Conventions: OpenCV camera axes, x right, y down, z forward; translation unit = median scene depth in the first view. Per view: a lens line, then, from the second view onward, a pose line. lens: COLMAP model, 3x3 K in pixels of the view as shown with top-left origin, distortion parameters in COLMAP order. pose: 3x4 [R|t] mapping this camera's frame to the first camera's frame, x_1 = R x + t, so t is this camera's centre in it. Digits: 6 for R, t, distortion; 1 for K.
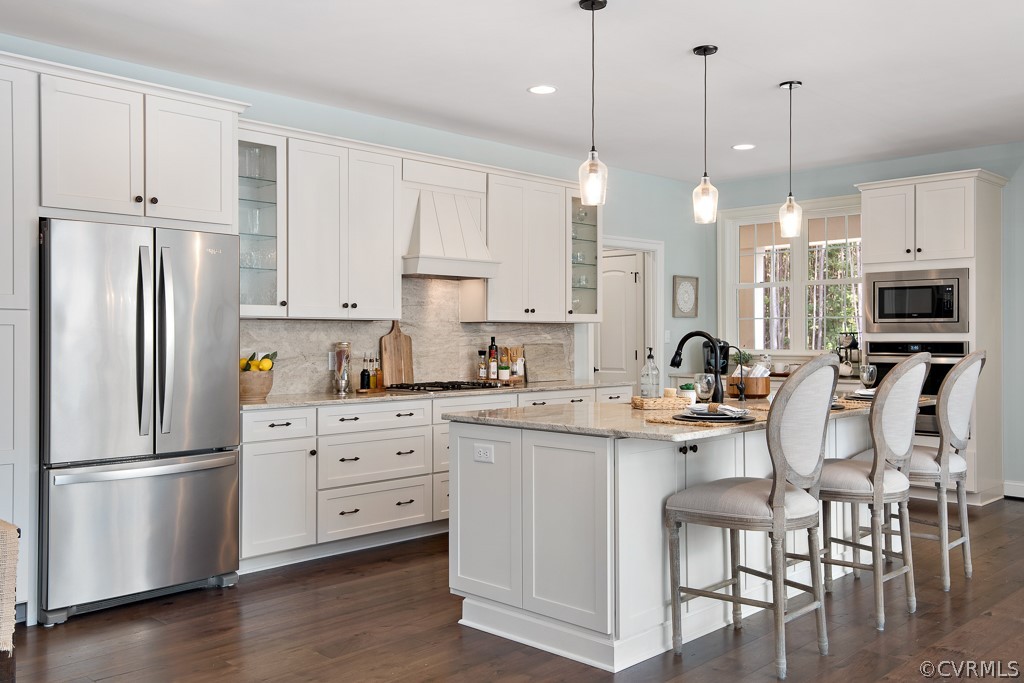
lens RADIAL K [[913.5, 0, 512.0], [0, 913.5, 341.5], [0, 0, 1]] dist [0.078786, 0.000909]
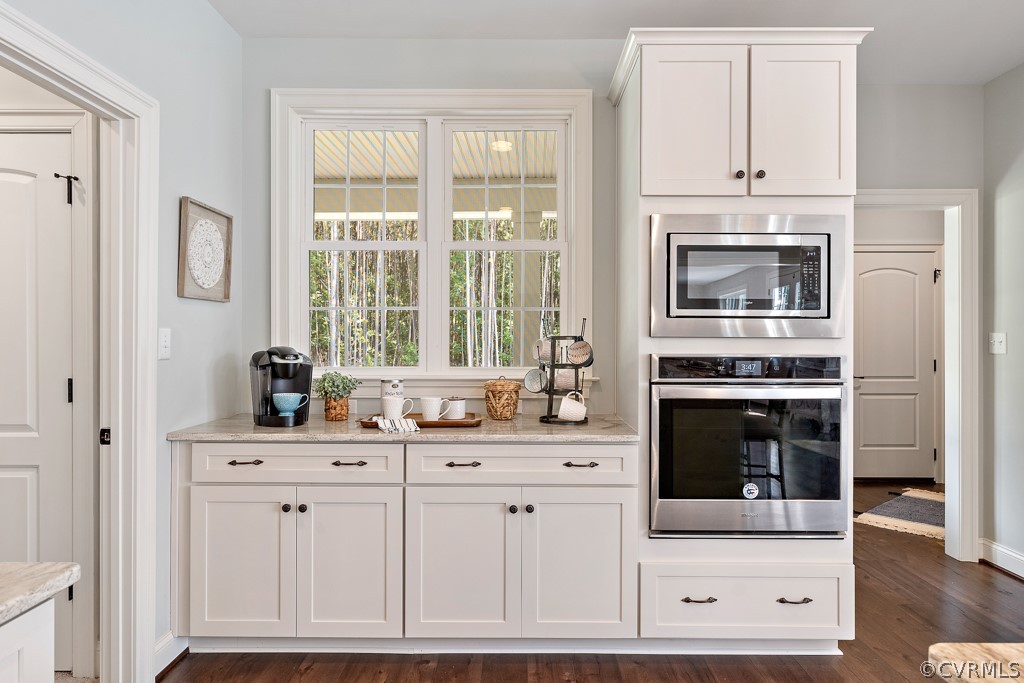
lens RADIAL K [[604.0, 0, 514.9], [0, 604.0, 336.1], [0, 0, 1]] dist [-0.004269, -0.000560]
pose [[0.711907, 0.006207, 0.702246, 0.127790], [0.000114, 0.999960, -0.008954, -0.008411], [-0.702274, 0.006455, 0.711878, 0.967254]]
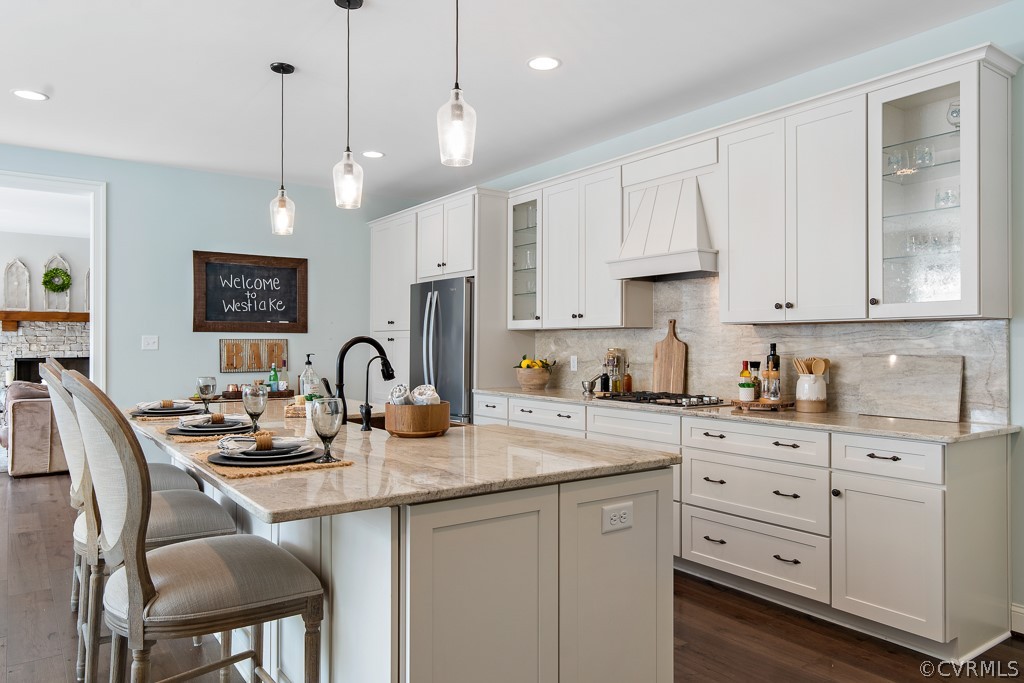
lens RADIAL K [[691.6, 0, 512.6], [0, 691.6, 341.1], [0, 0, 1]] dist [-0.000683, 0.001940]
pose [[-0.162926, -0.005950, -0.986620, 0.618629], [-0.009308, 0.999947, -0.004494, -0.002807], [0.986594, 0.008451, -0.162973, 0.965139]]
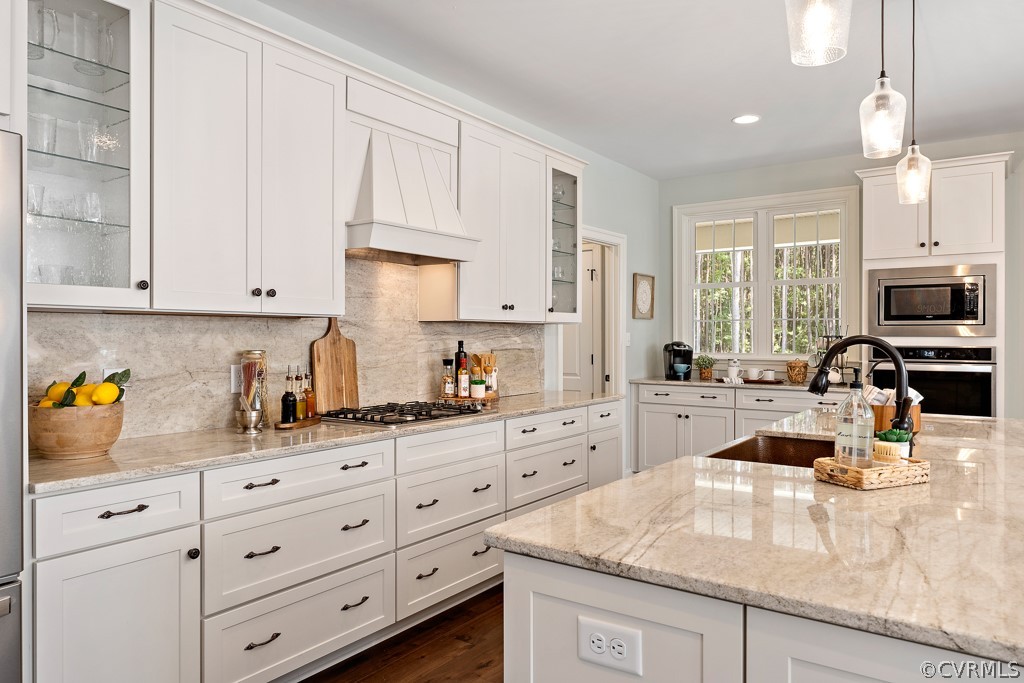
lens RADIAL K [[691.6, 0, 512.6], [0, 691.6, 341.1], [0, 0, 1]] dist [-0.000683, 0.001940]
pose [[0.986912, 0.000803, 0.161258, -0.077962], [-0.001013, 0.999999, 0.001219, -0.006154], [-0.161257, -0.001367, 0.986912, 0.461019]]
